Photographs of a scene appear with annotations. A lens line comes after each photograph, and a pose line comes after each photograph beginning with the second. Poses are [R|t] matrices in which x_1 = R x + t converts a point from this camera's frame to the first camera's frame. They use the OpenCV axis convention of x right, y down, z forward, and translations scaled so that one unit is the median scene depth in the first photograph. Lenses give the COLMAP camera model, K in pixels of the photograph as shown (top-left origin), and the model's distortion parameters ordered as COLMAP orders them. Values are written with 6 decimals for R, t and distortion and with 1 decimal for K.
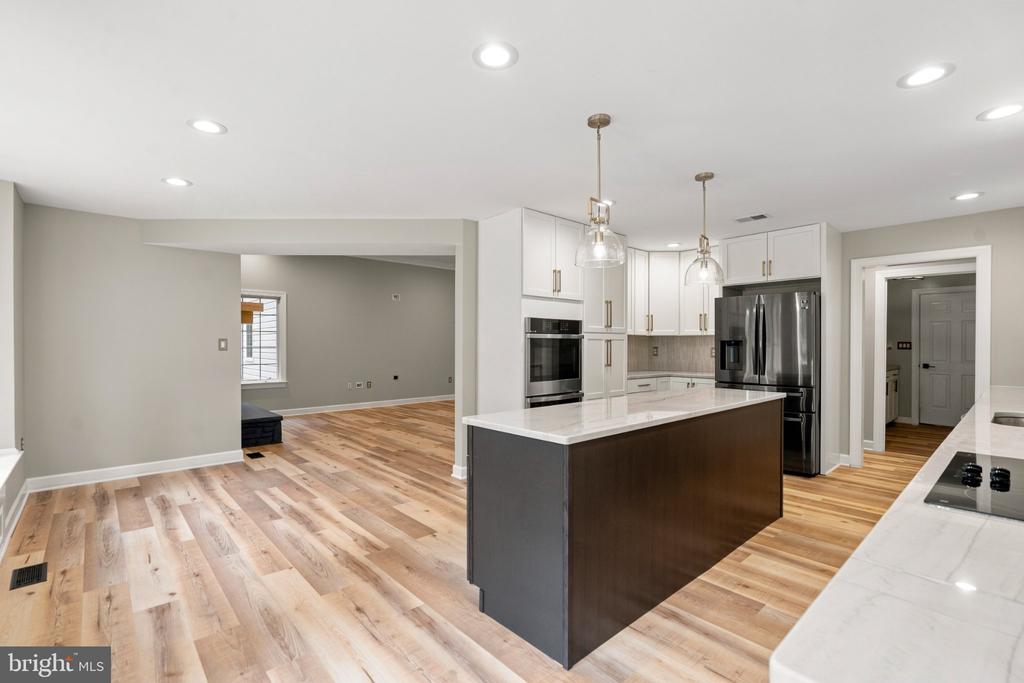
lens RADIAL K [[466.4, 0, 501.9], [0, 466.4, 345.5], [0, 0, 1]] dist [-0.002120, 0.000589]
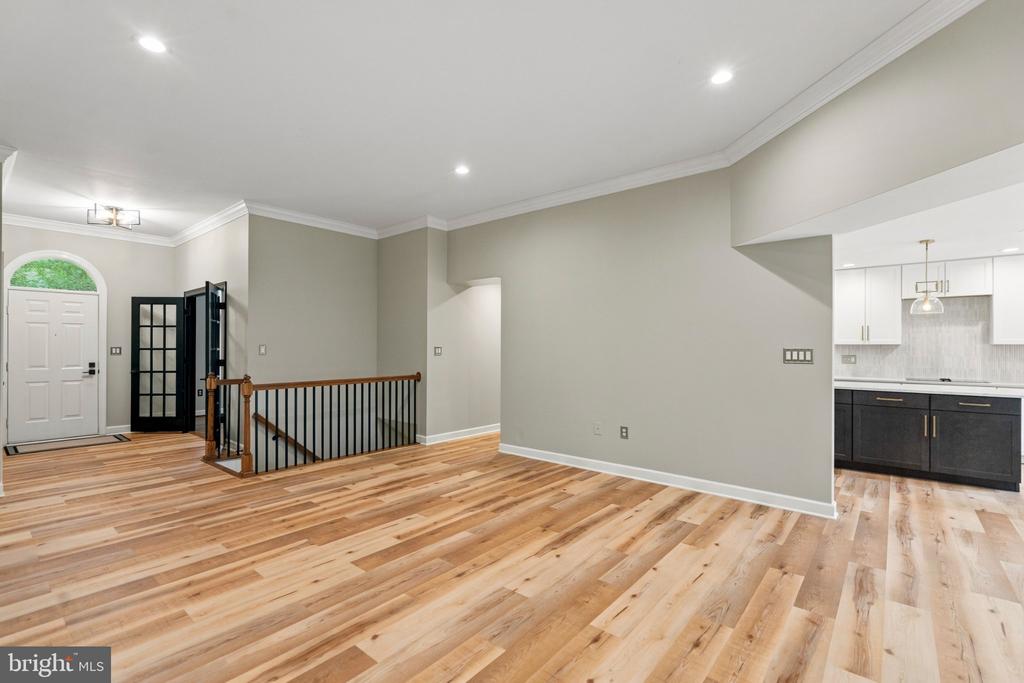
lens RADIAL K [[466.4, 0, 501.9], [0, 466.4, 345.5], [0, 0, 1]] dist [-0.002120, 0.000589]
pose [[-0.141661, 0.001688, 0.989914, -0.618540], [0.002797, 0.999995, -0.001305, -0.013712], [-0.989911, 0.002584, -0.141665, 1.272339]]
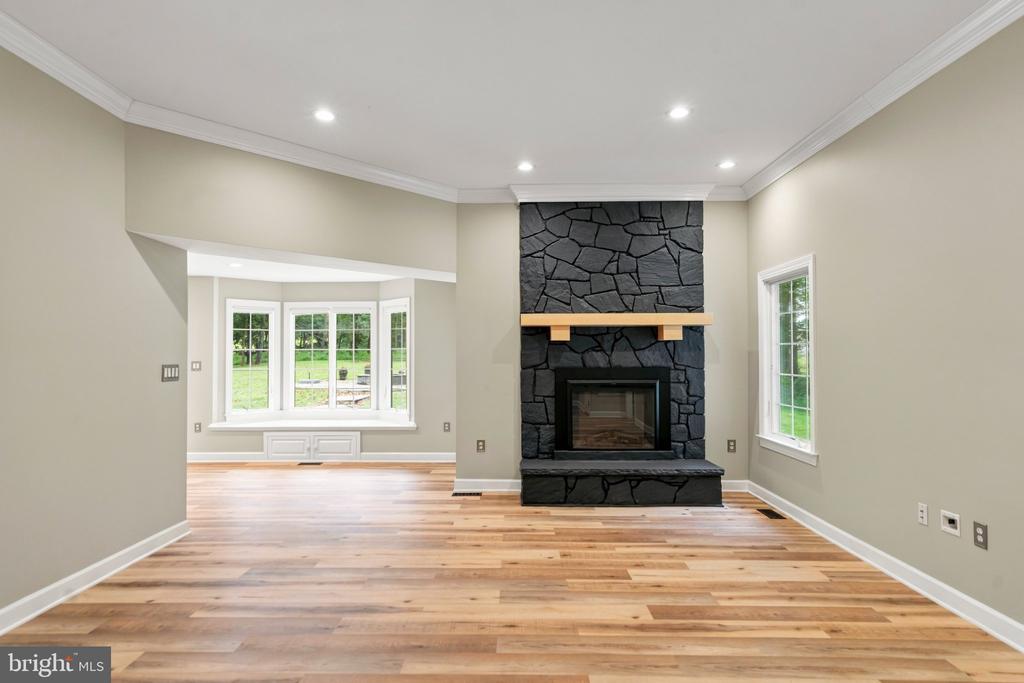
lens RADIAL K [[568.3, 0, 505.9], [0, 568.3, 344.5], [0, 0, 1]] dist [0.003713, 0.001988]
pose [[-0.671723, -0.014898, -0.740653, 0.194606], [-0.002210, 0.999834, -0.018106, -0.022600], [0.740799, -0.010525, -0.671644, 1.571202]]
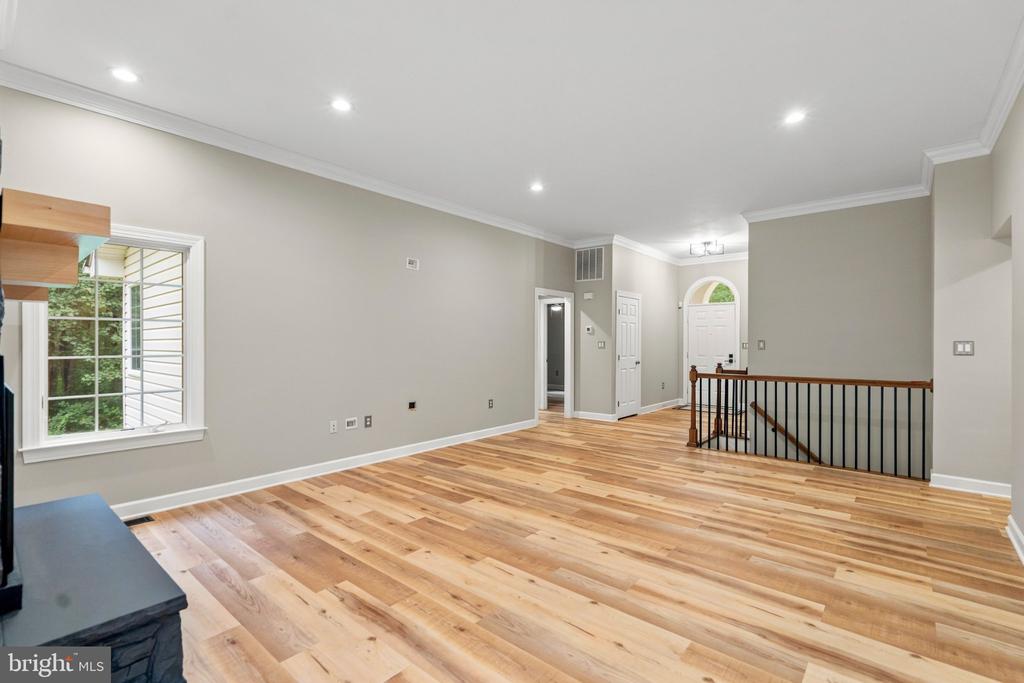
lens RADIAL K [[466.4, 0, 501.9], [0, 466.4, 345.5], [0, 0, 1]] dist [-0.002120, 0.000589]
pose [[0.991844, -0.000731, 0.127459, -0.307584], [0.000506, 0.999998, 0.001795, -0.008480], [-0.127461, -0.001716, 0.991842, 0.678717]]
